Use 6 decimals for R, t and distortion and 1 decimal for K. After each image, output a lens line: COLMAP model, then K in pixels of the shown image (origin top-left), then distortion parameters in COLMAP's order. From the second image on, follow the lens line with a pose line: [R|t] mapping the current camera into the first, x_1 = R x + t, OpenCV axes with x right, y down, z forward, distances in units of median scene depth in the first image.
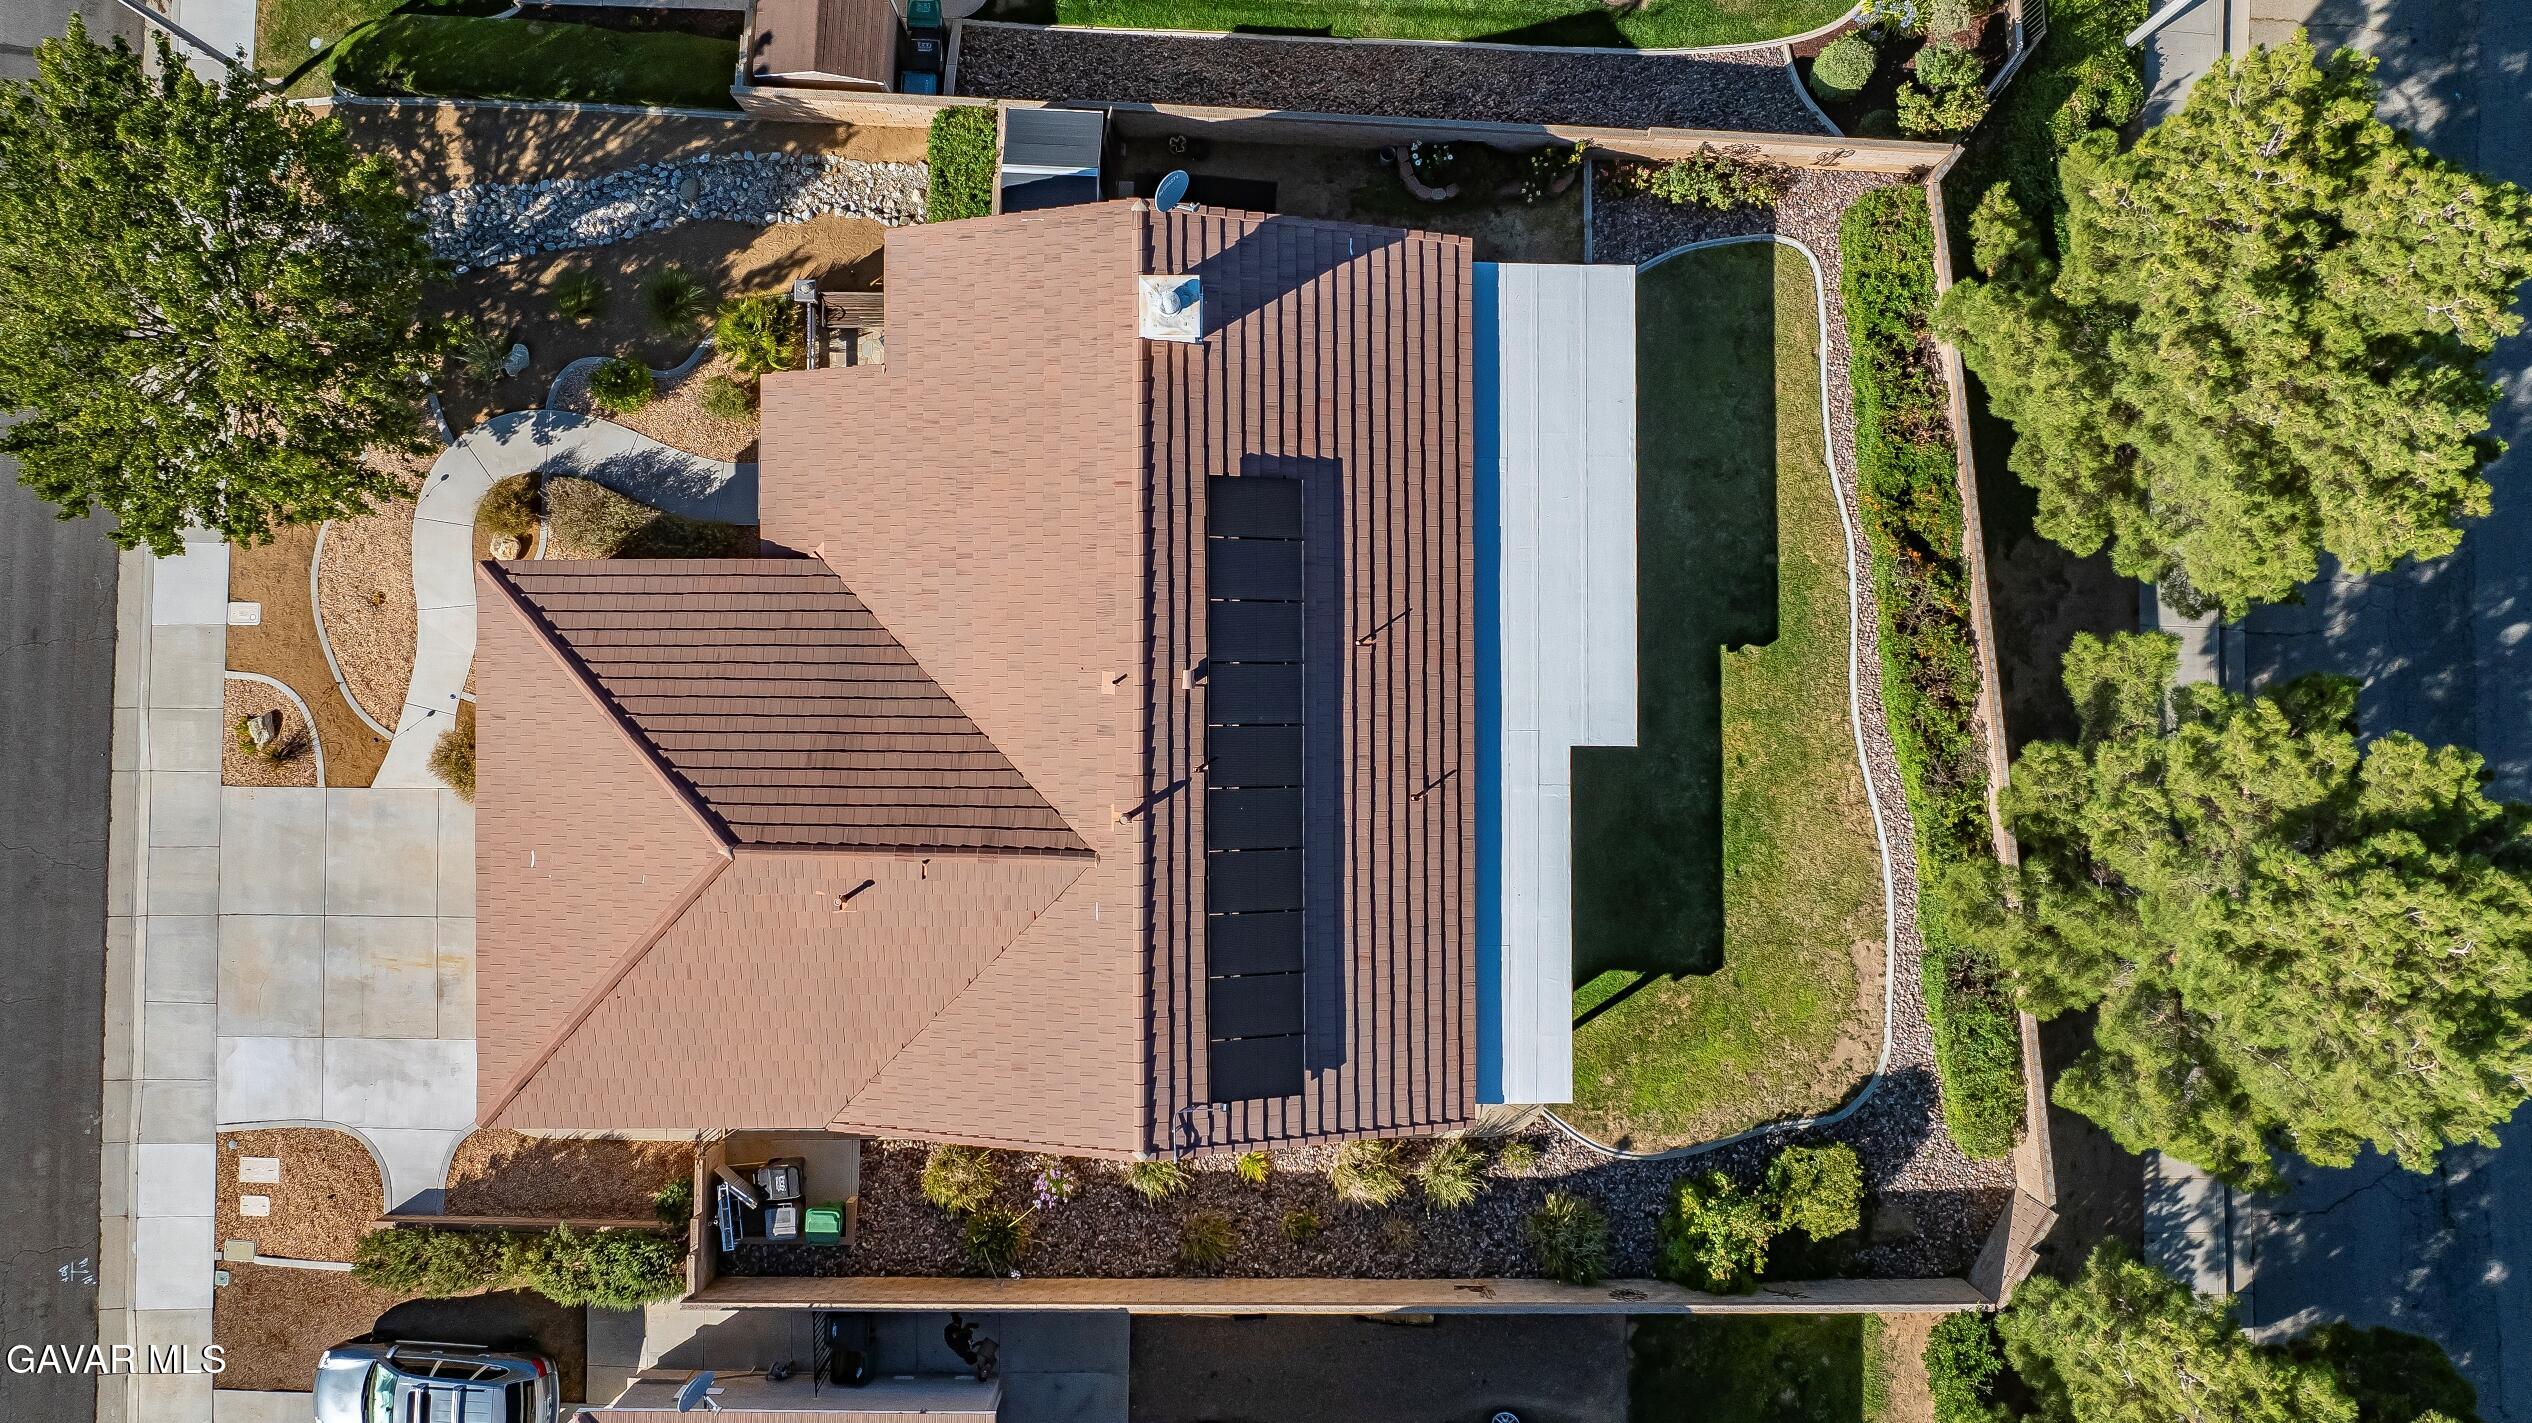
lens RADIAL K [[1762.0, 0, 1266.6], [0, 1762.0, 704.1], [0, 0, 1]] dist [-0.023155, 0.006372]
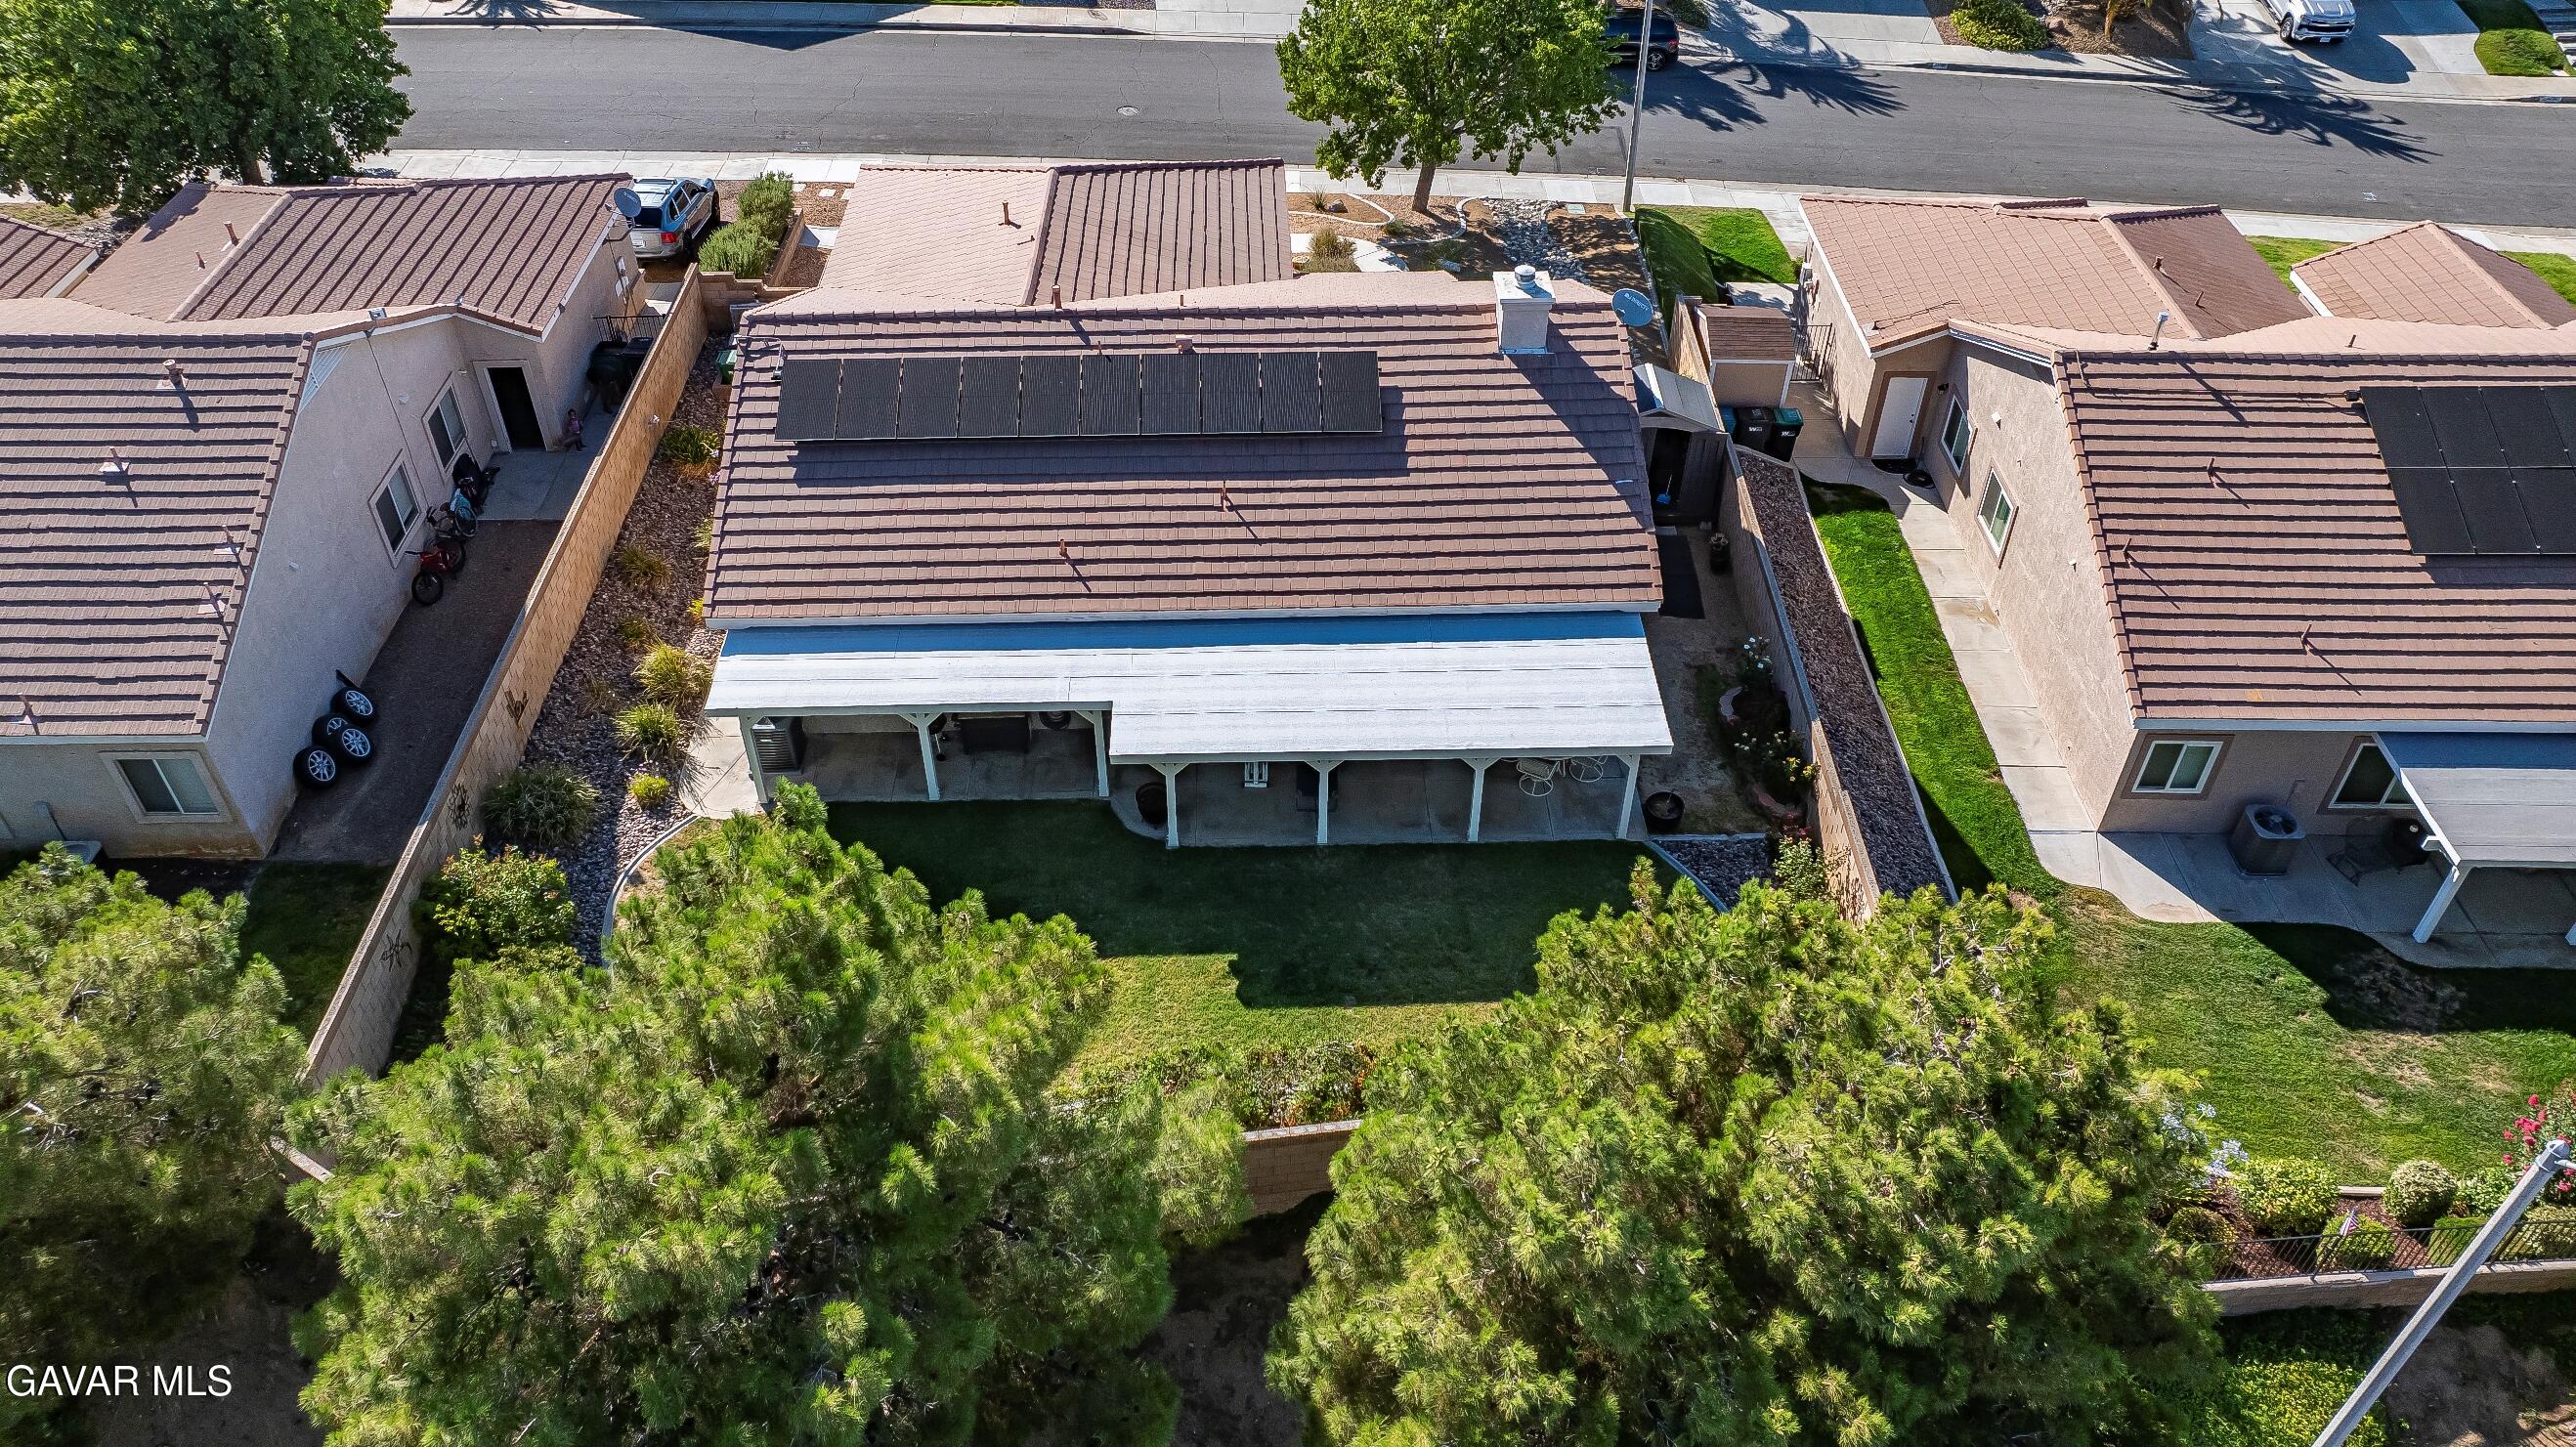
lens RADIAL K [[1792.4, 0, 1269.5], [0, 1792.4, 731.8], [0, 0, 1]] dist [-0.023155, 0.006372]
pose [[0.026694, 0.665037, -0.746333, 0.867369], [-0.999640, 0.019838, -0.018076, -0.038554], [0.002785, 0.746547, 0.665327, 0.423456]]
